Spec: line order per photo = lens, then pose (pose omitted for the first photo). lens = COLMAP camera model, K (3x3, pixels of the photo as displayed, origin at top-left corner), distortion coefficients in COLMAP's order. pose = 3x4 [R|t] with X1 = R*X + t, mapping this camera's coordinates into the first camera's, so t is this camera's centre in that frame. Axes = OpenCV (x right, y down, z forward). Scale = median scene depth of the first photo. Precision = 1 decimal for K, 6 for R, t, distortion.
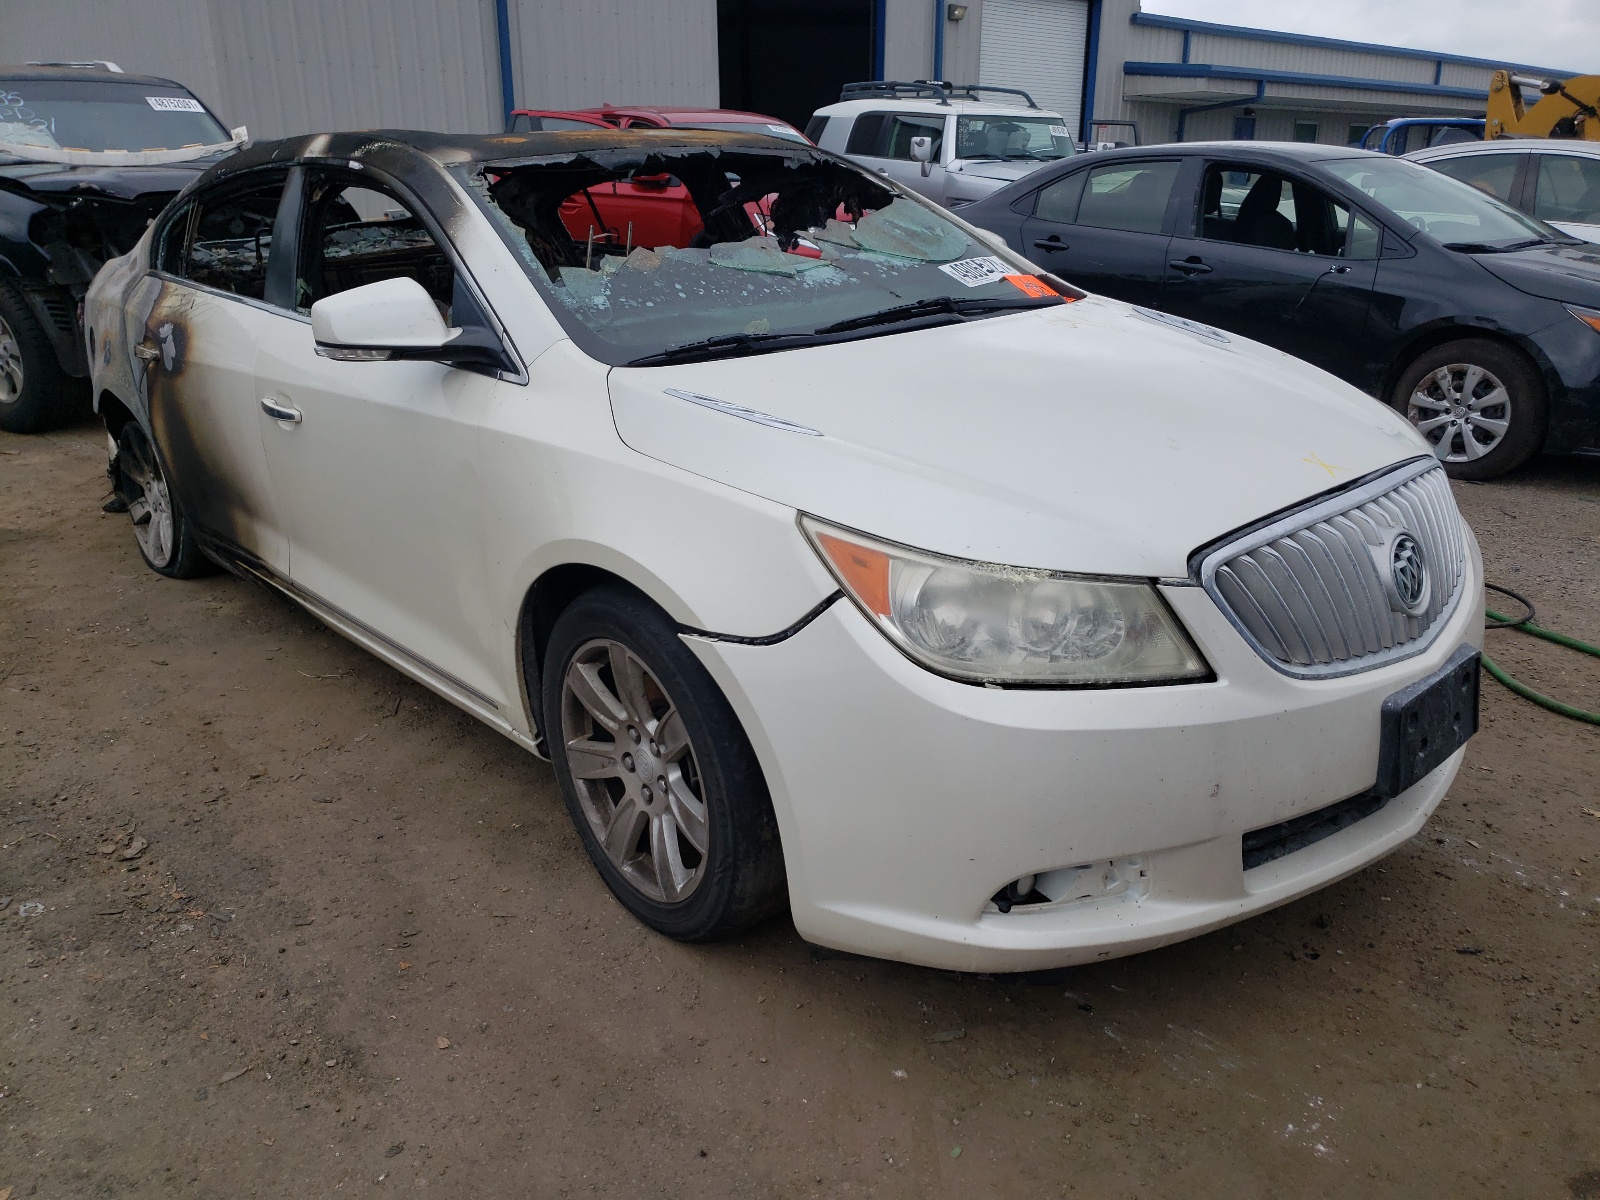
lens RADIAL K [[1218.3, 0, 798.3], [0, 1218.3, 598.6], [0, 0, 1]] dist [0.026518, 0.000627]
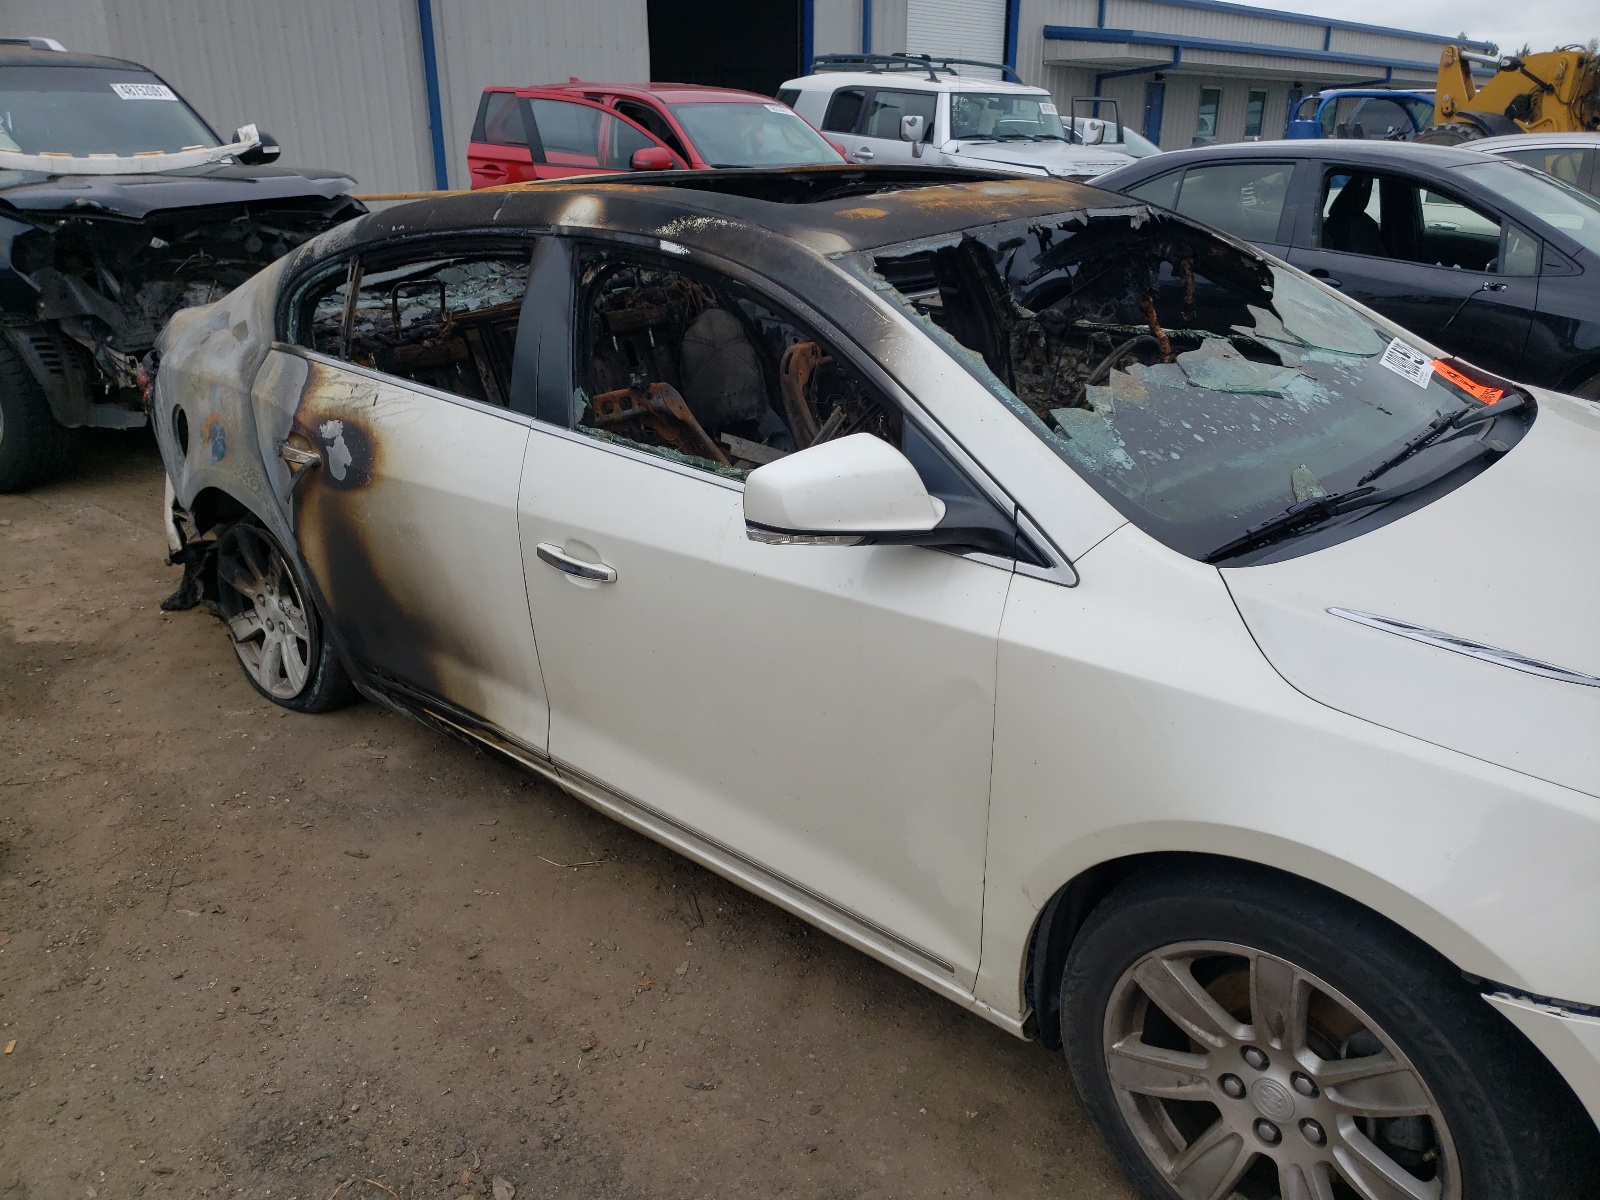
lens RADIAL K [[1218.3, 0, 804.7], [0, 1218.3, 595.6], [0, 0, 1]] dist [0.026518, 0.000627]
pose [[0.994203, -0.035755, 0.101402, -0.284417], [0.032585, 0.998932, 0.032751, -0.122640], [-0.102465, -0.029257, 0.994306, 0.171238]]
